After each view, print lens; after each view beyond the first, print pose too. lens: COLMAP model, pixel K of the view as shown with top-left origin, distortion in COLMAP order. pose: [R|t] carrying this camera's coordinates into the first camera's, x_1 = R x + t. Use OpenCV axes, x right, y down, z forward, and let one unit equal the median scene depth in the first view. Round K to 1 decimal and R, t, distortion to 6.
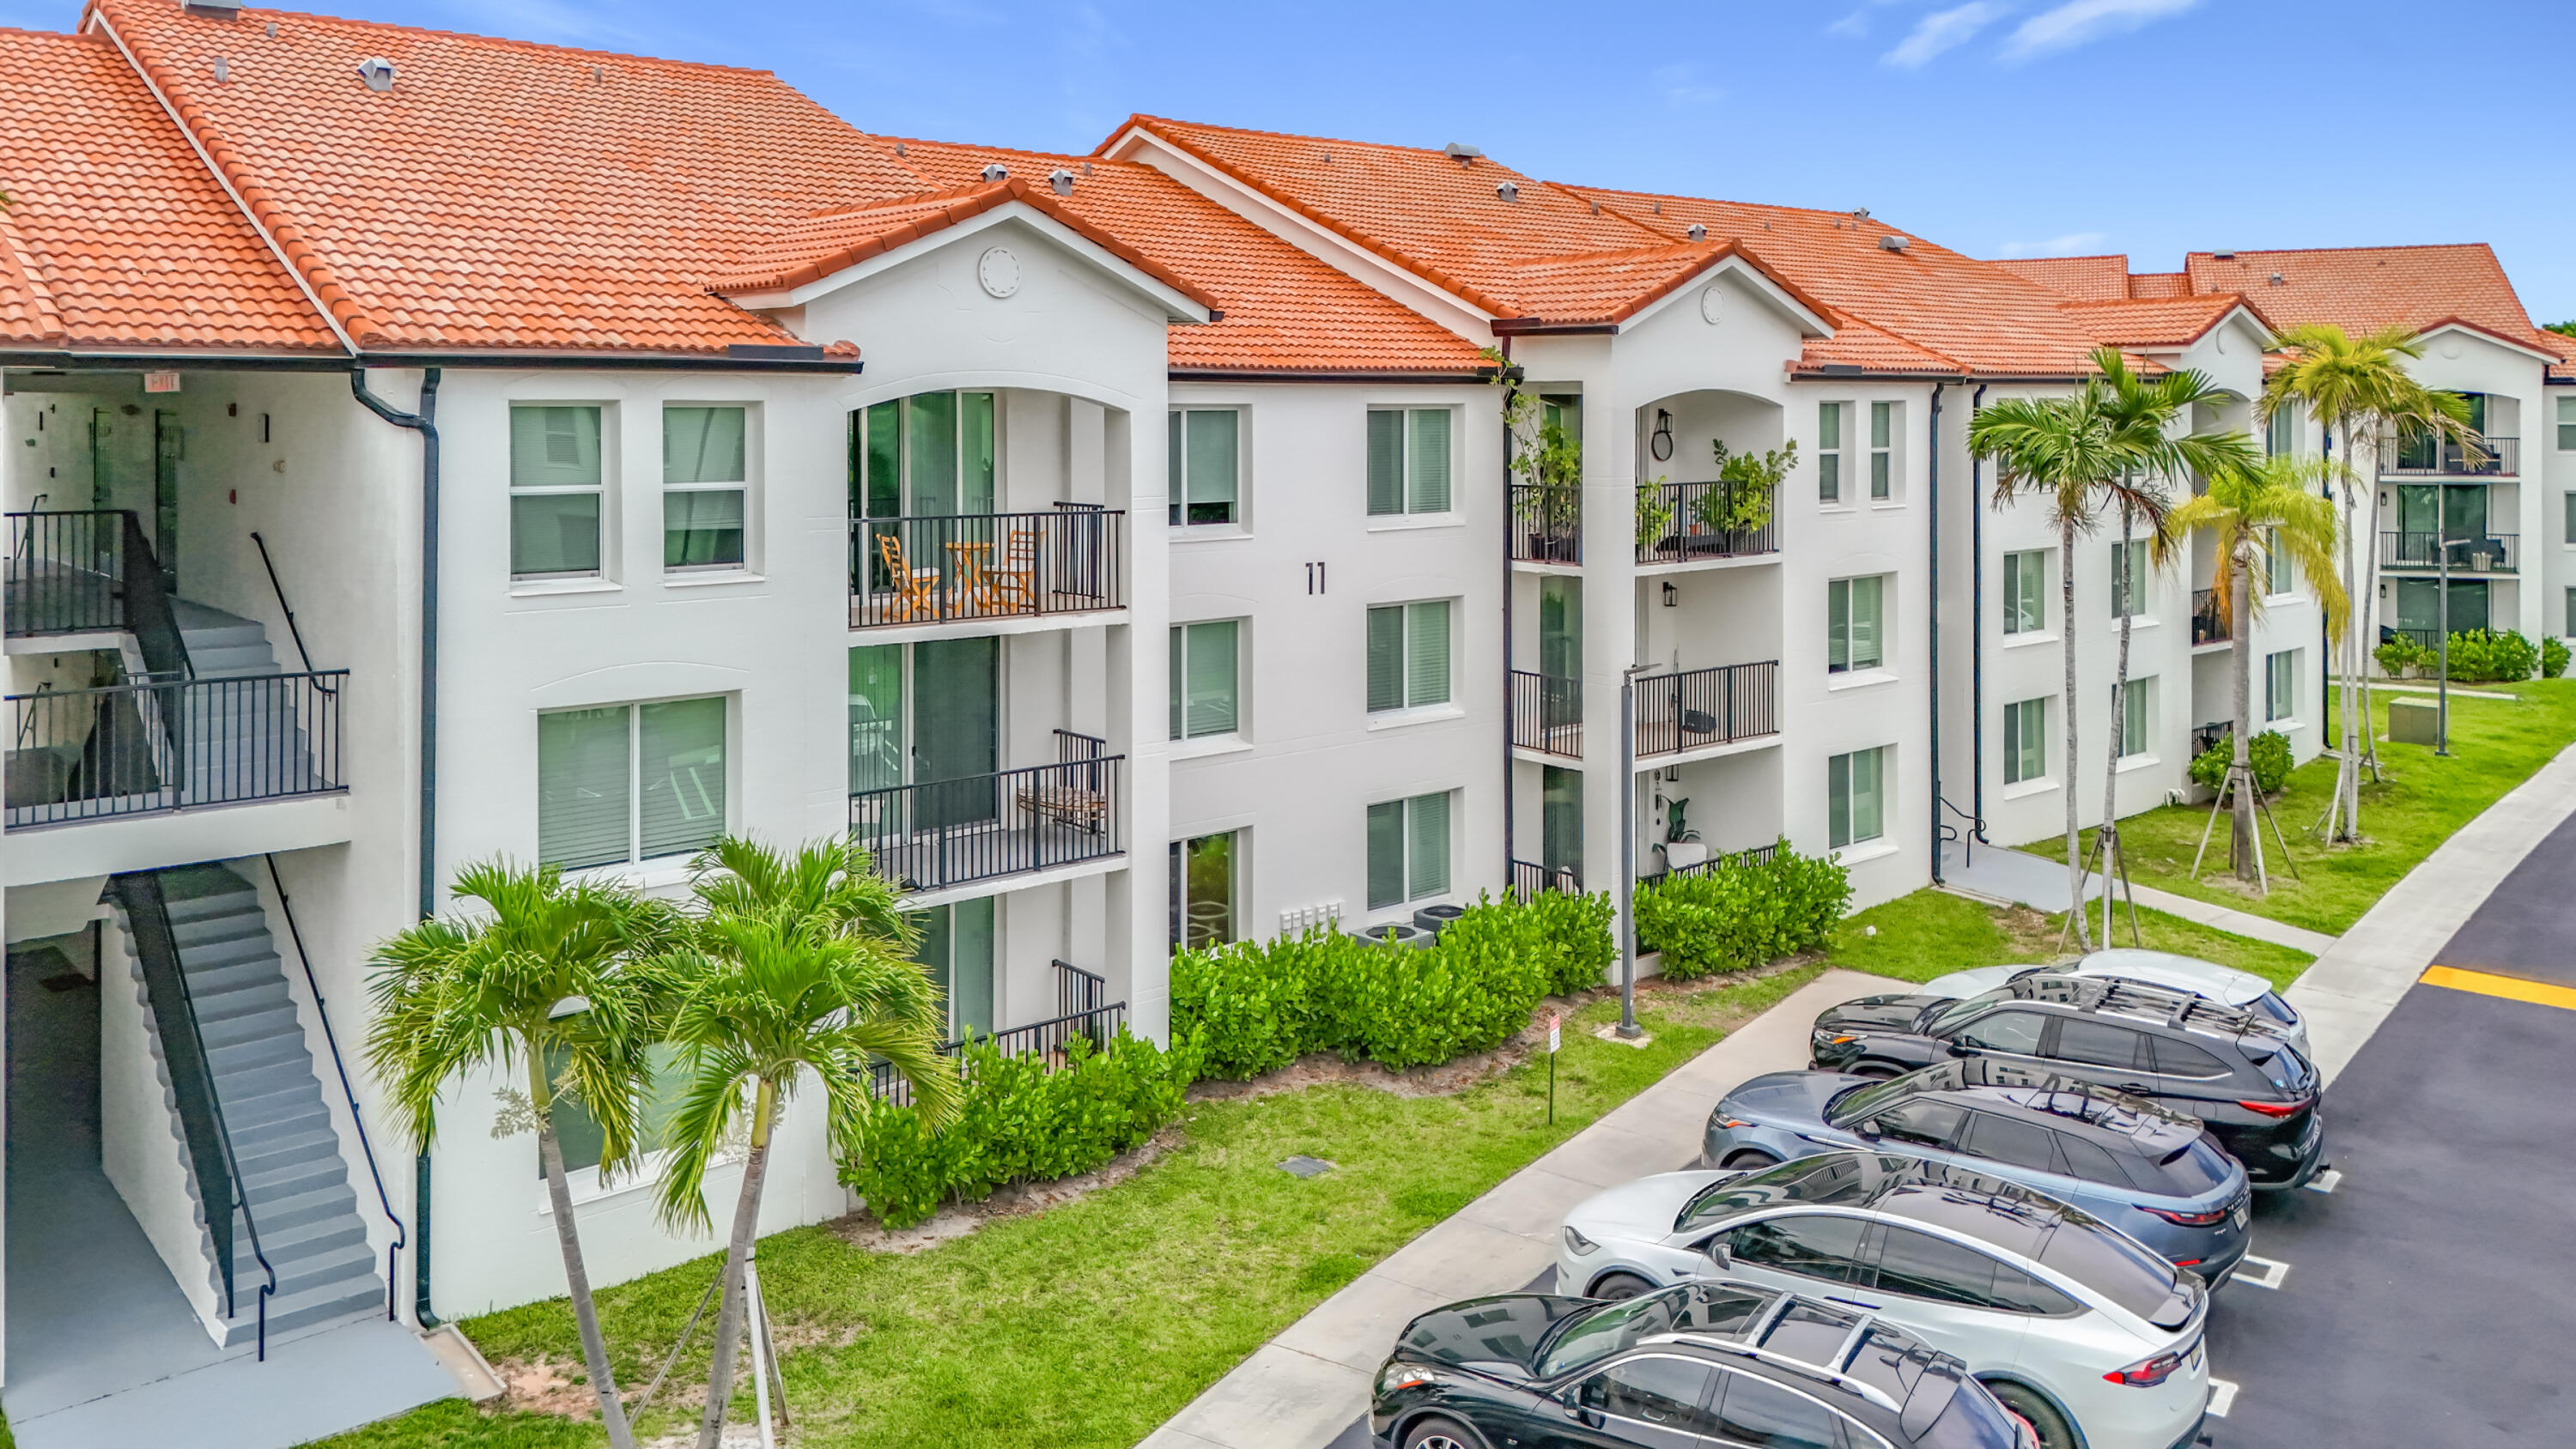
lens RADIAL K [[1978.5, 0, 1305.3], [0, 1978.5, 416.5], [0, 0, 1]] dist [0.005193, -0.003501]
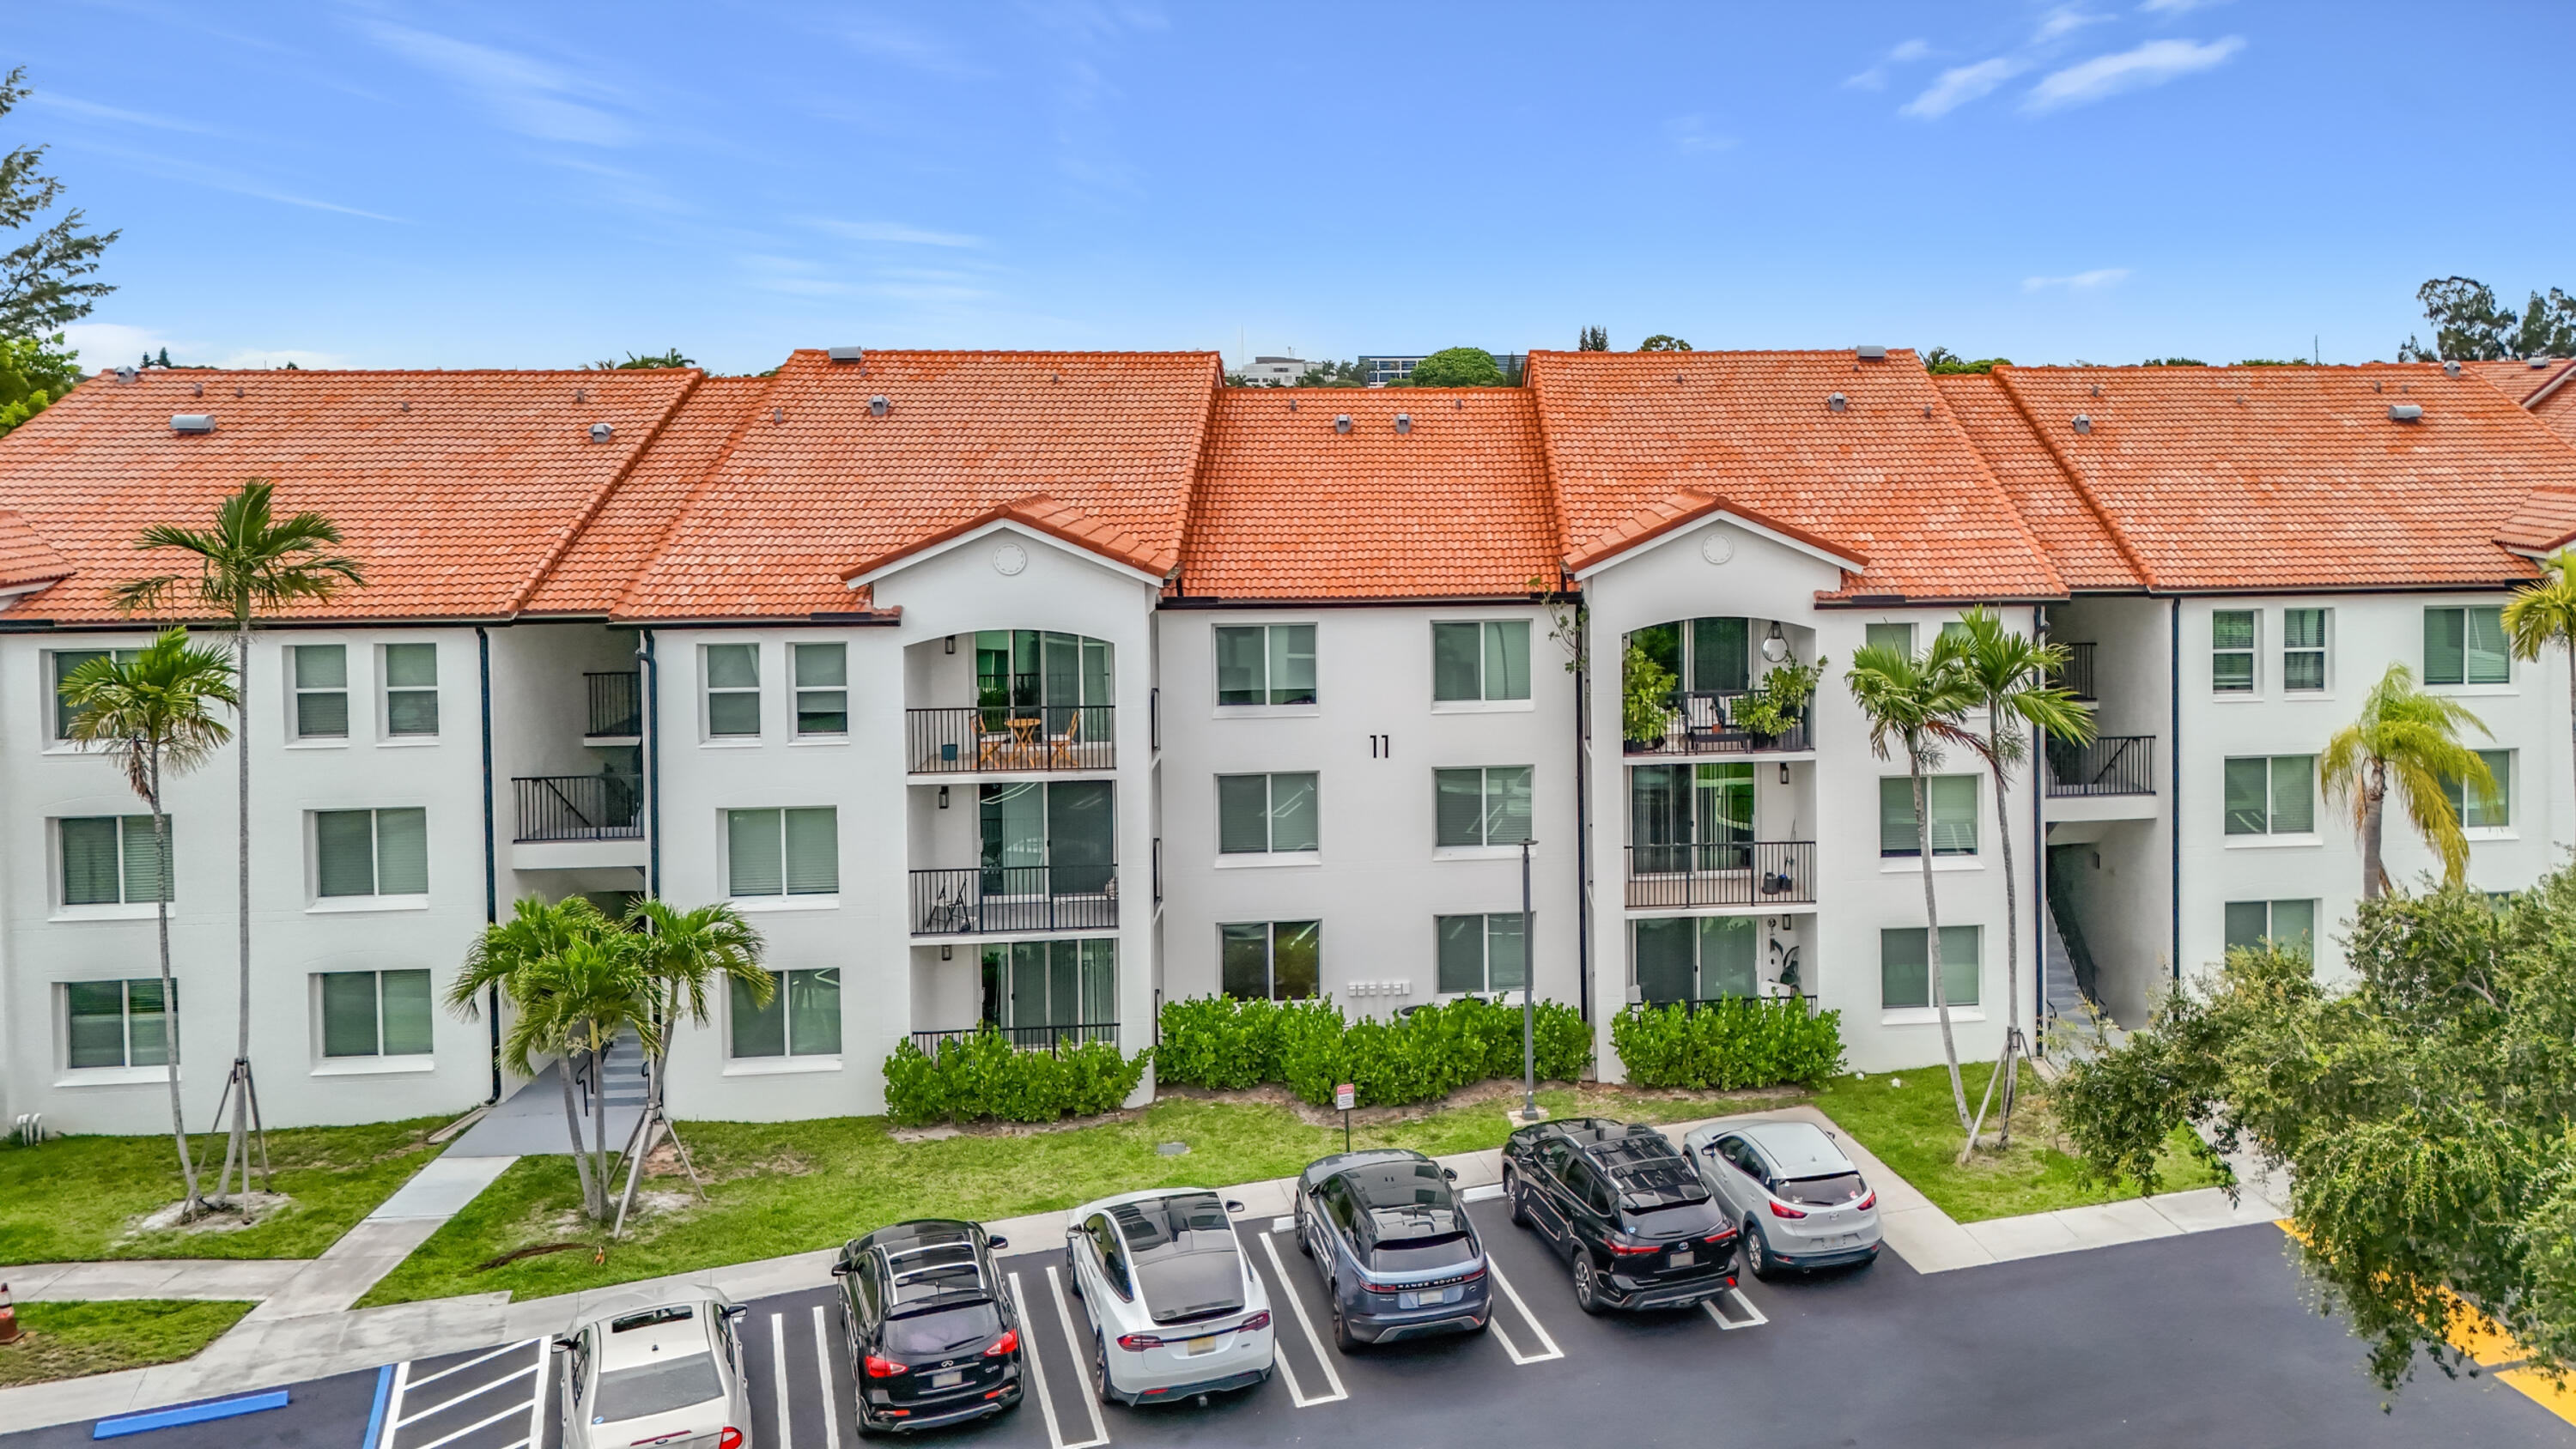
lens RADIAL K [[2008.0, 0, 1637.5], [0, 2008.0, 484.5], [0, 0, 1]] dist [0.020505, -0.011108]
pose [[0.825316, 0.022127, -0.564238, 0.913976], [0.000414, 0.999208, 0.039789, -0.152525], [0.564671, -0.033072, 0.824653, -0.046846]]
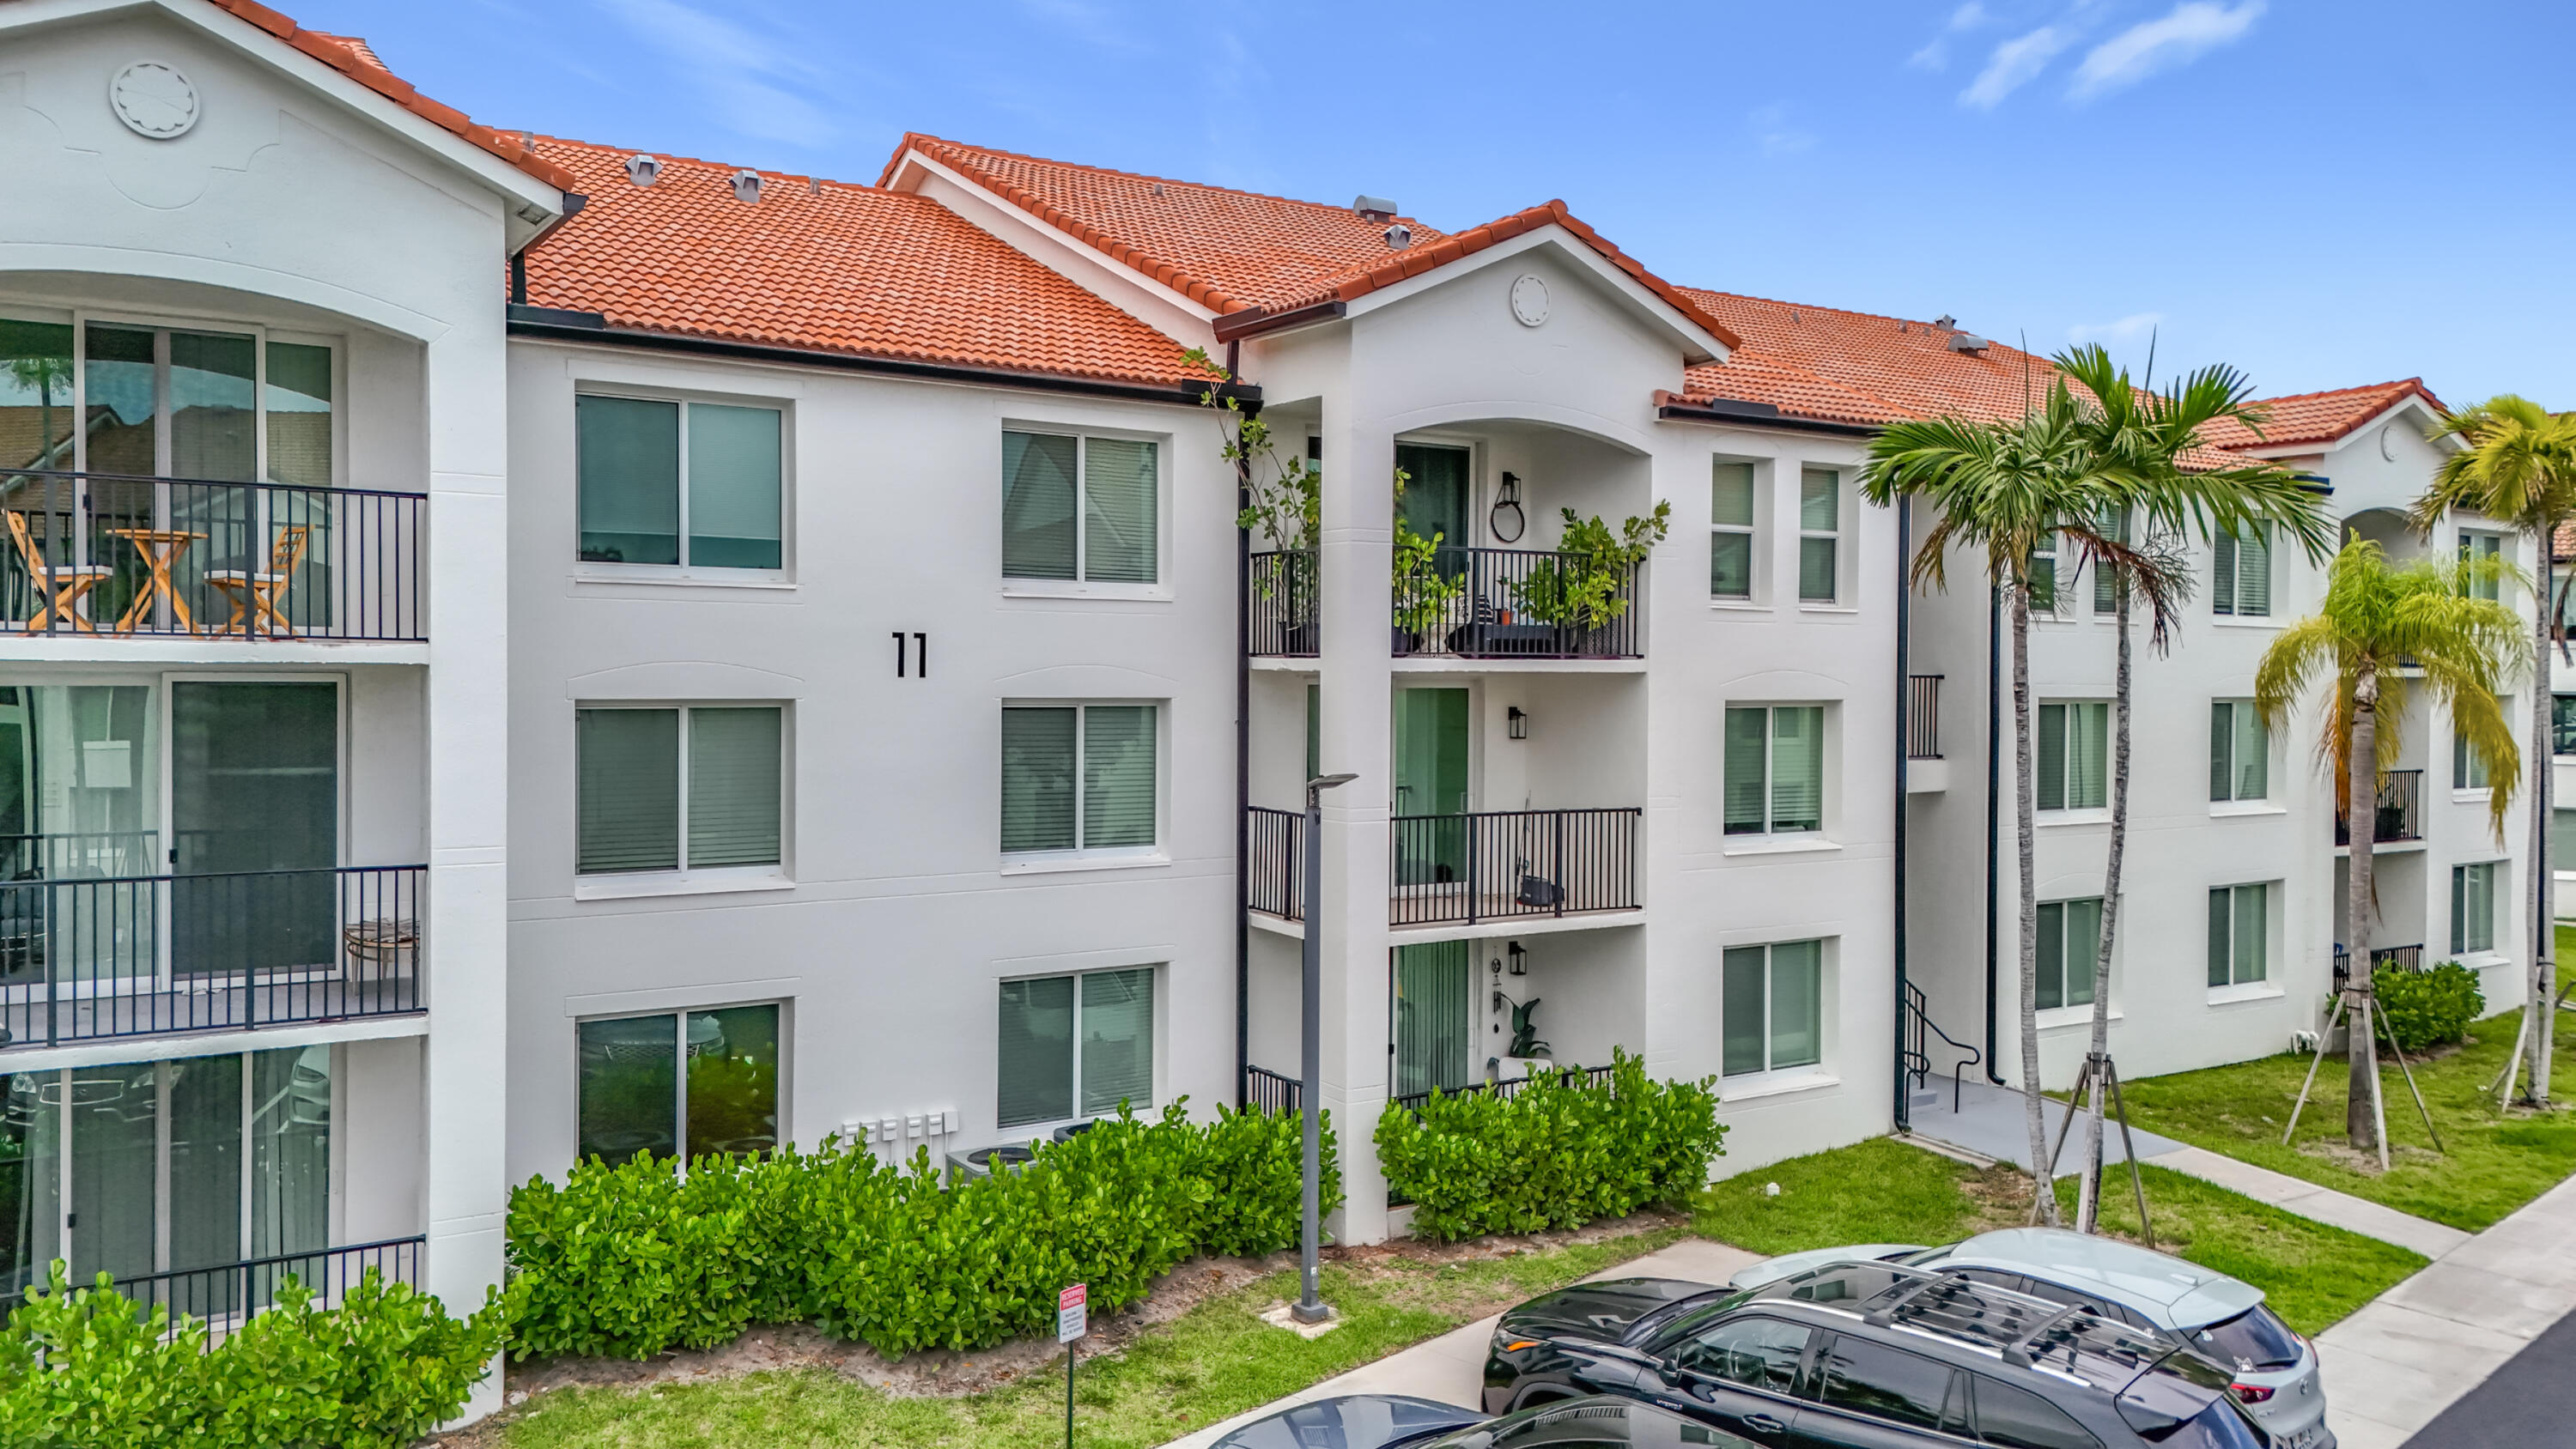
lens RADIAL K [[1920.0, 0, 1323.7], [0, 1920.0, 696.4], [0, 0, 1]] dist [0.035094, -0.001752]
pose [[0.991806, 0.012435, -0.127143, 0.235644], [-0.011649, 0.999908, 0.006926, 0.087474], [0.127218, -0.005388, 0.991860, 0.321057]]
